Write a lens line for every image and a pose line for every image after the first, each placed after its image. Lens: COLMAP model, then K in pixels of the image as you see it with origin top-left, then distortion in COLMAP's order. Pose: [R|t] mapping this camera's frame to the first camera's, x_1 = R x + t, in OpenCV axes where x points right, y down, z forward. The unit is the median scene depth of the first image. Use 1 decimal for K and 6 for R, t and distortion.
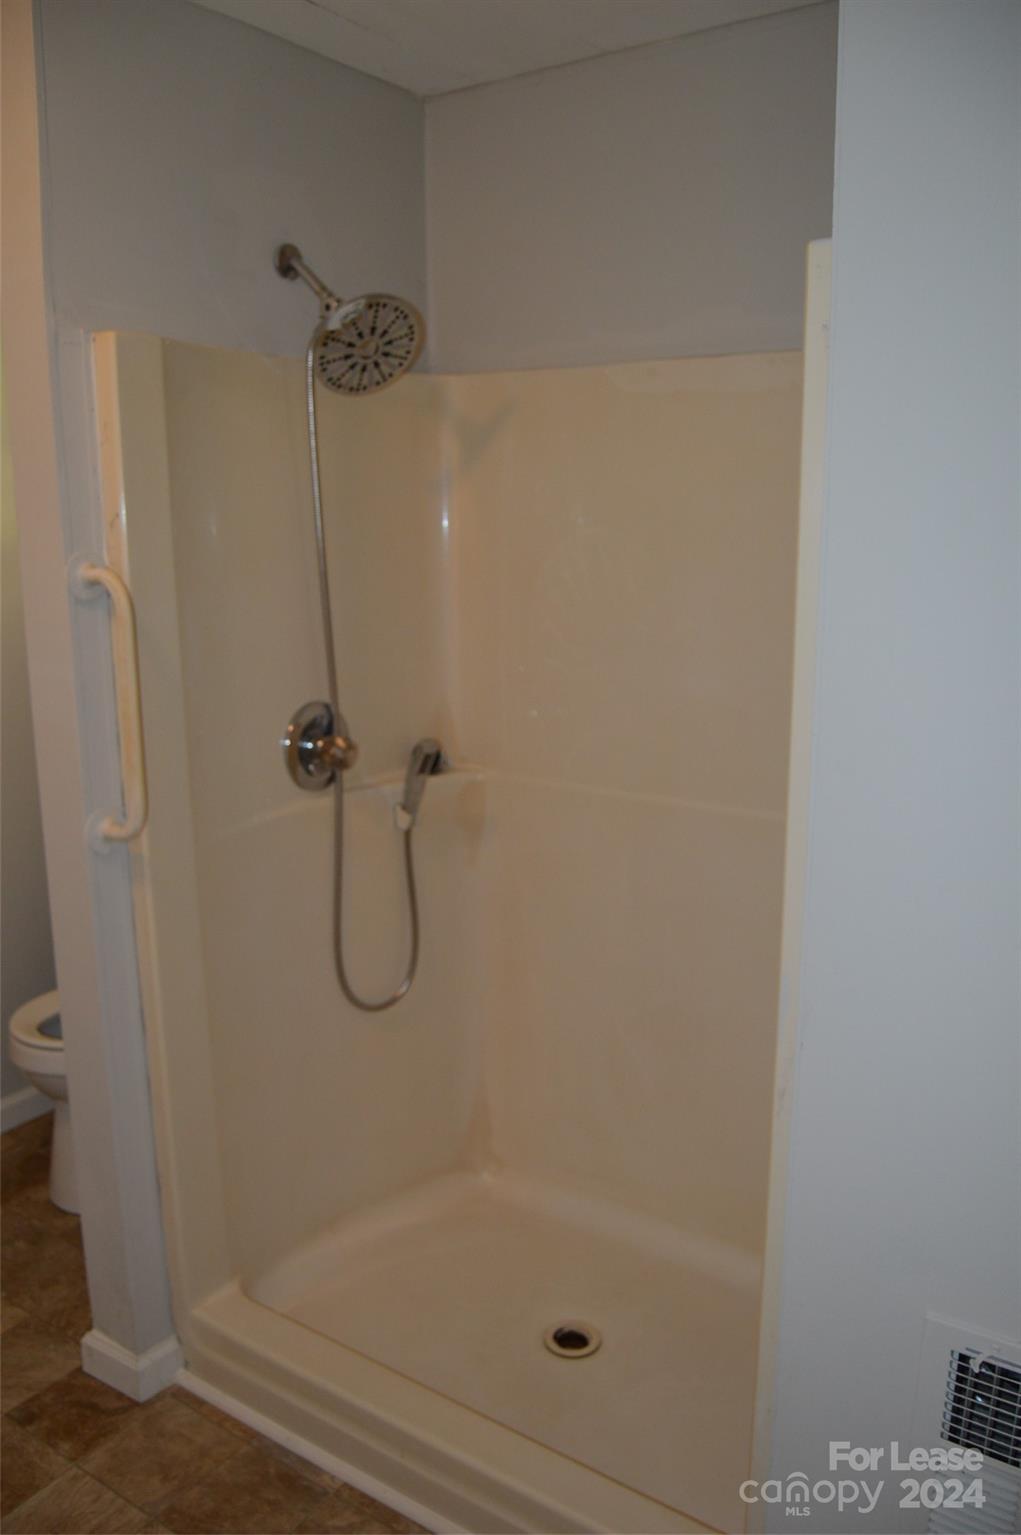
lens RADIAL K [[1211.7, 0, 501.1], [0, 1211.7, 782.1], [0, 0, 1]] dist [-0.096172, 0.040889]
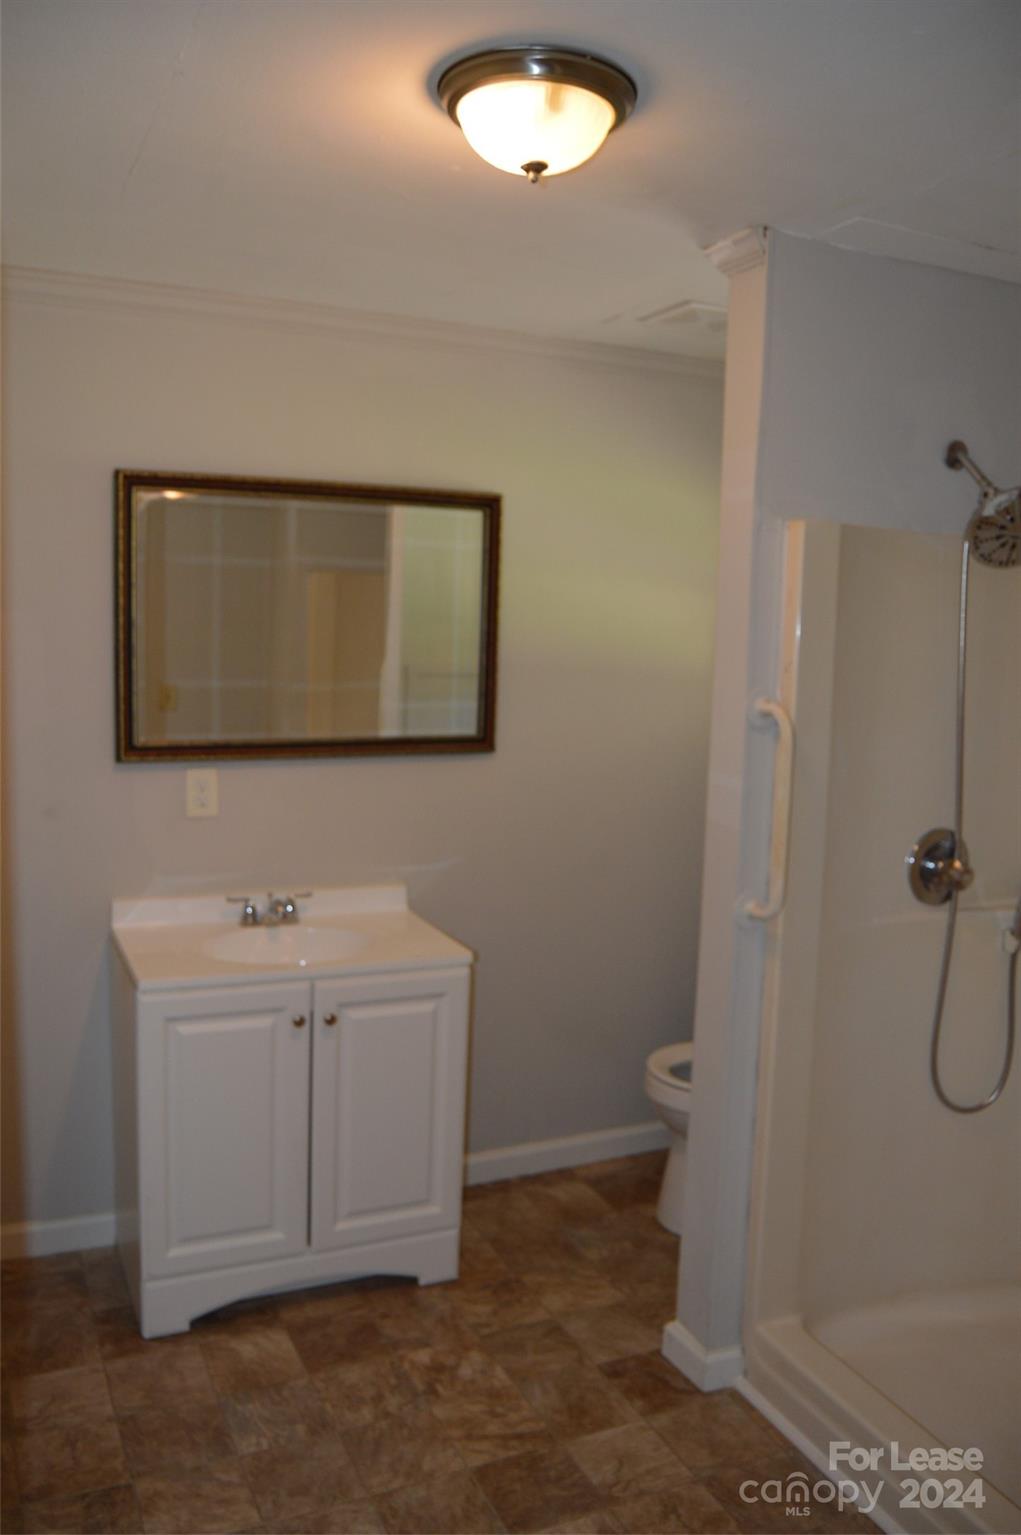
lens RADIAL K [[1211.7, 0, 501.1], [0, 1211.7, 782.1], [0, 0, 1]] dist [-0.096172, 0.040889]
pose [[0.857061, 0.097281, -0.505948, 0.063689], [-0.144113, 0.988079, -0.054139, 0.013082], [0.494650, 0.119314, 0.860863, -0.205093]]
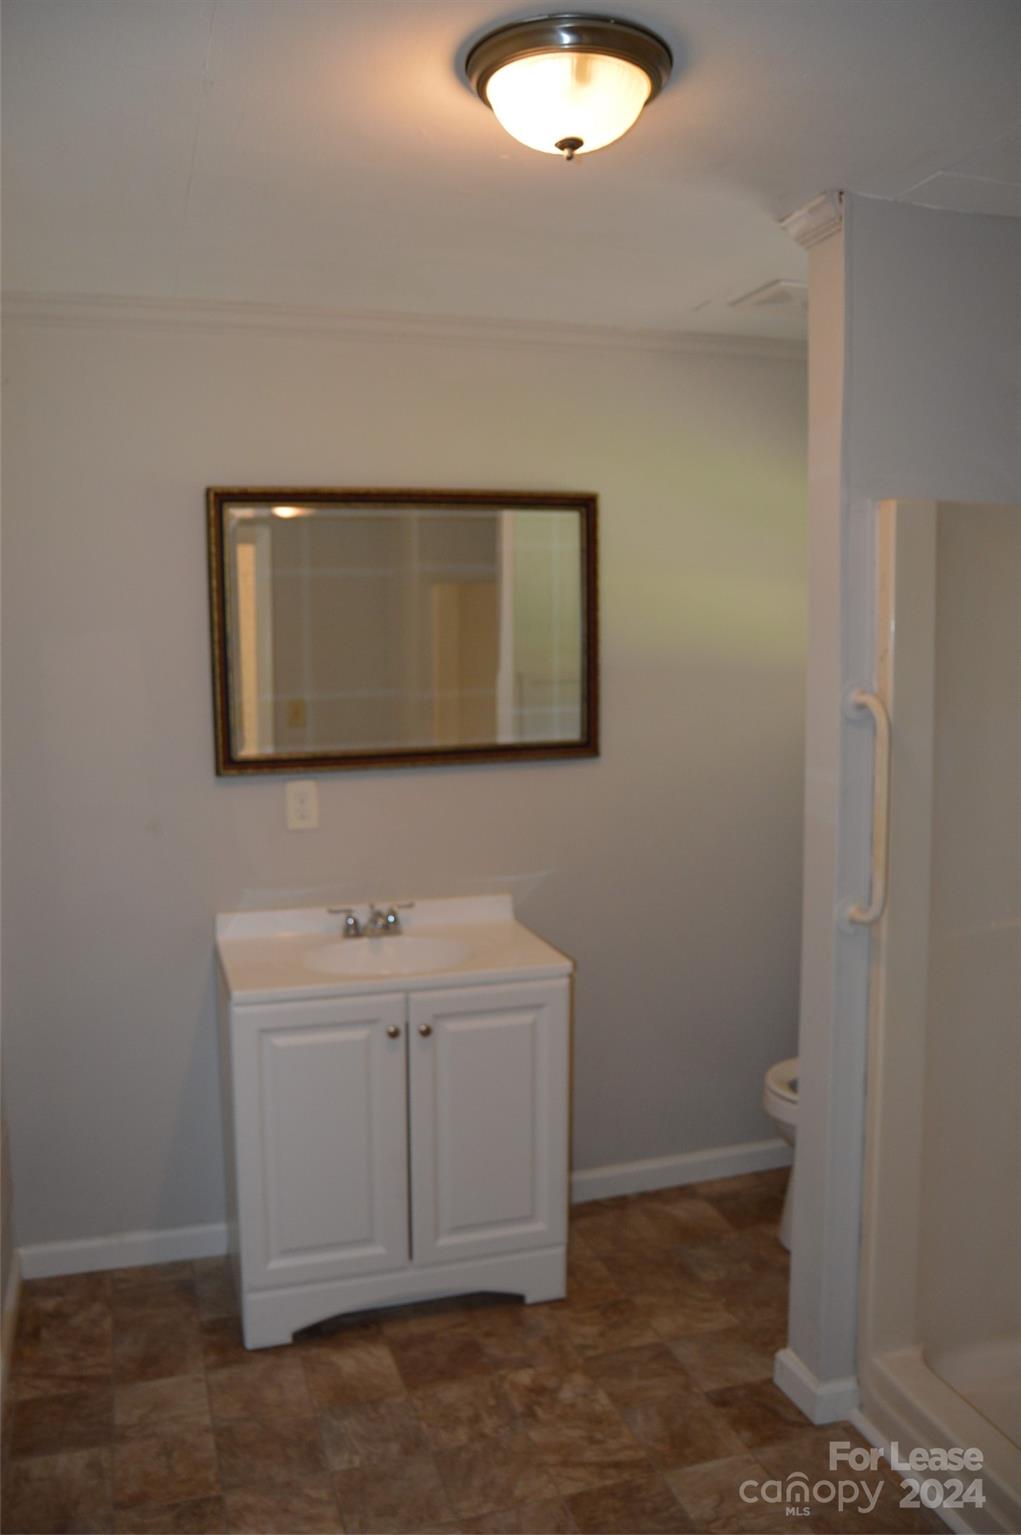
lens RADIAL K [[1211.7, 0, 501.1], [0, 1211.7, 782.1], [0, 0, 1]] dist [-0.096172, 0.040889]
pose [[0.783636, 0.071391, -0.617105, 0.108325], [-0.126521, 0.990895, -0.046029, 0.008659], [0.608200, 0.114147, 0.785534, -0.137431]]
